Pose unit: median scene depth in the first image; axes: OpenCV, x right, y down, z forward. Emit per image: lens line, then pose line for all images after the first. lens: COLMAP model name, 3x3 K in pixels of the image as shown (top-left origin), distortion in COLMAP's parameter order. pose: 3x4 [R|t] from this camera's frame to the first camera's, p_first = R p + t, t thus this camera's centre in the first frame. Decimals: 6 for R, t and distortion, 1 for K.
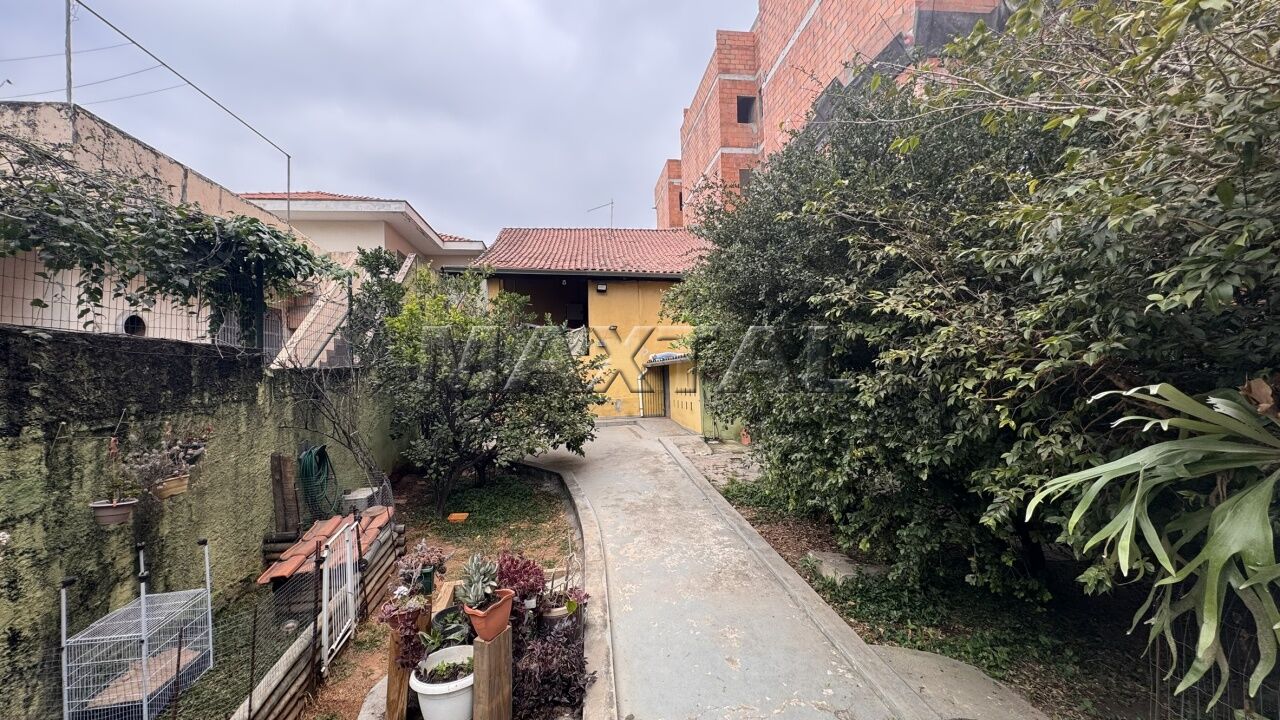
lens RADIAL K [[507.5, 0, 640.0], [0, 507.5, 360.0], [0, 0, 1]] dist [-0.001085, 0.000061]
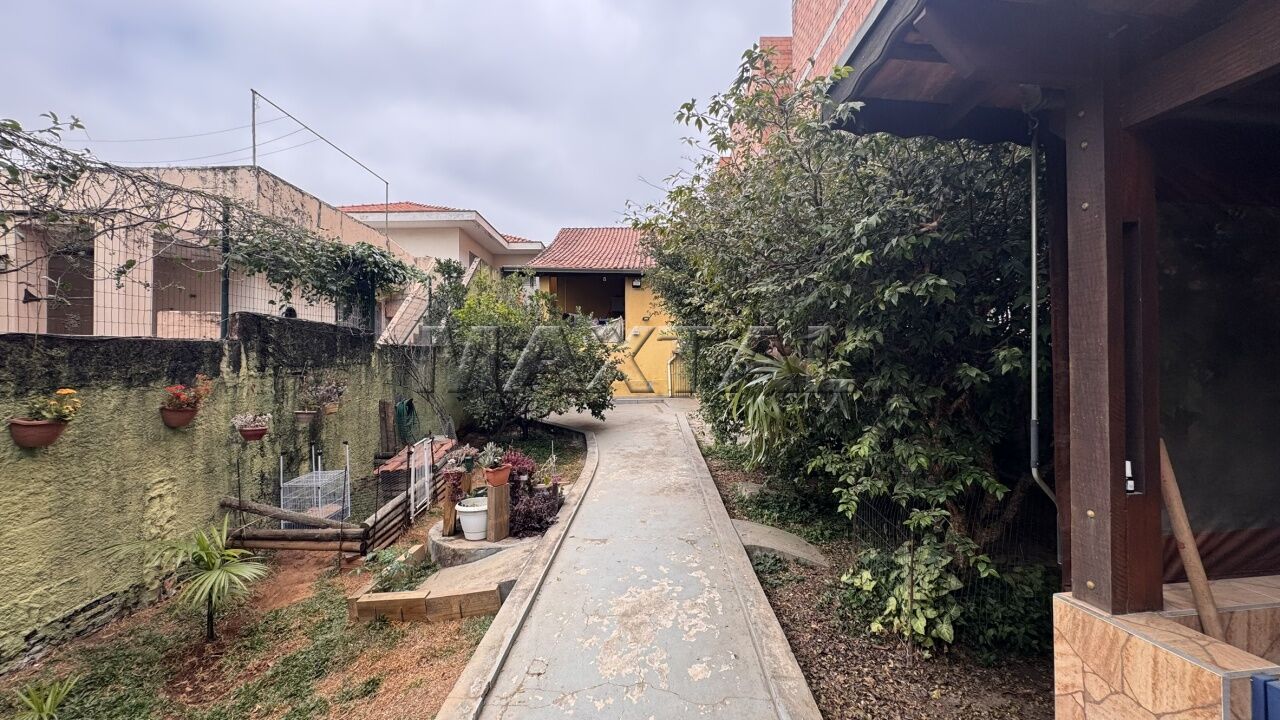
lens RADIAL K [[507.5, 0, 640.0], [0, 507.5, 360.0], [0, 0, 1]] dist [-0.001085, 0.000061]
pose [[0.991241, 0.018235, -0.130798, 0.220516], [-0.015983, 0.999706, 0.018252, 0.024074], [0.131092, -0.016001, 0.991241, -0.364804]]
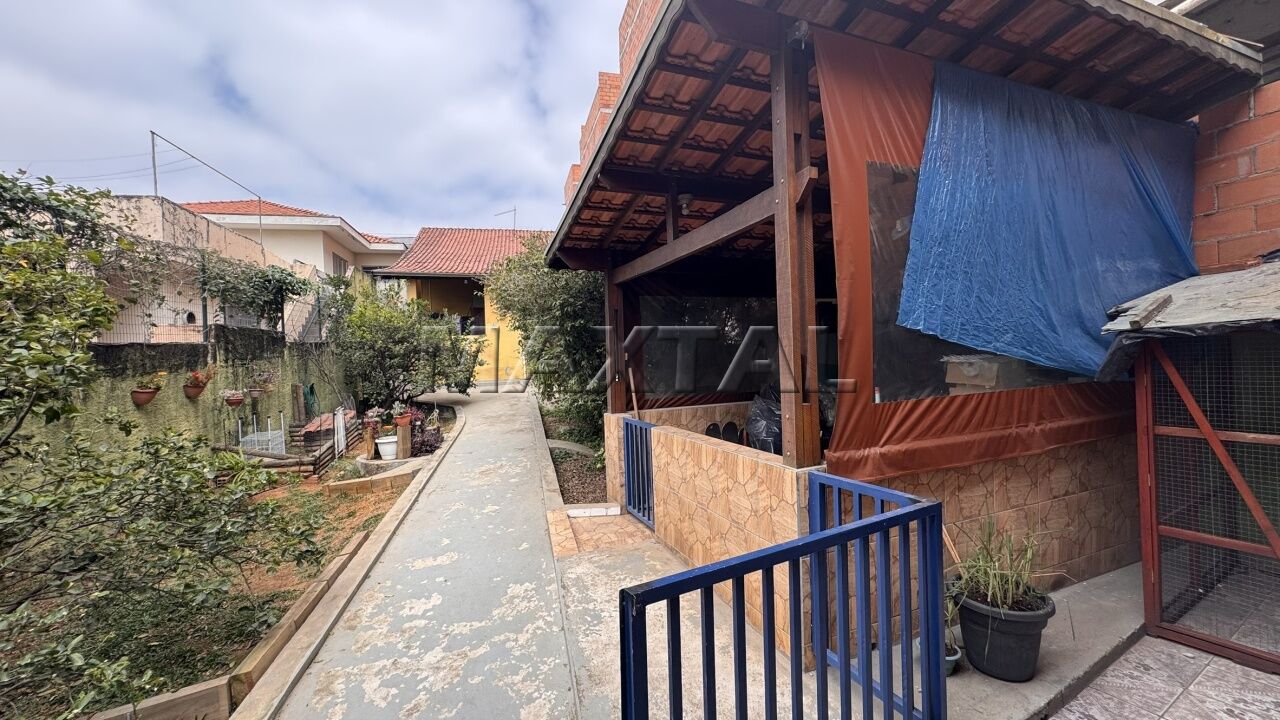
lens RADIAL K [[507.5, 0, 640.0], [0, 507.5, 360.0], [0, 0, 1]] dist [-0.001085, 0.000061]
pose [[0.992085, -0.006477, 0.125402, 0.367990], [0.001484, 0.999204, 0.039863, 0.010632], [-0.125561, -0.039362, 0.991305, -1.086513]]
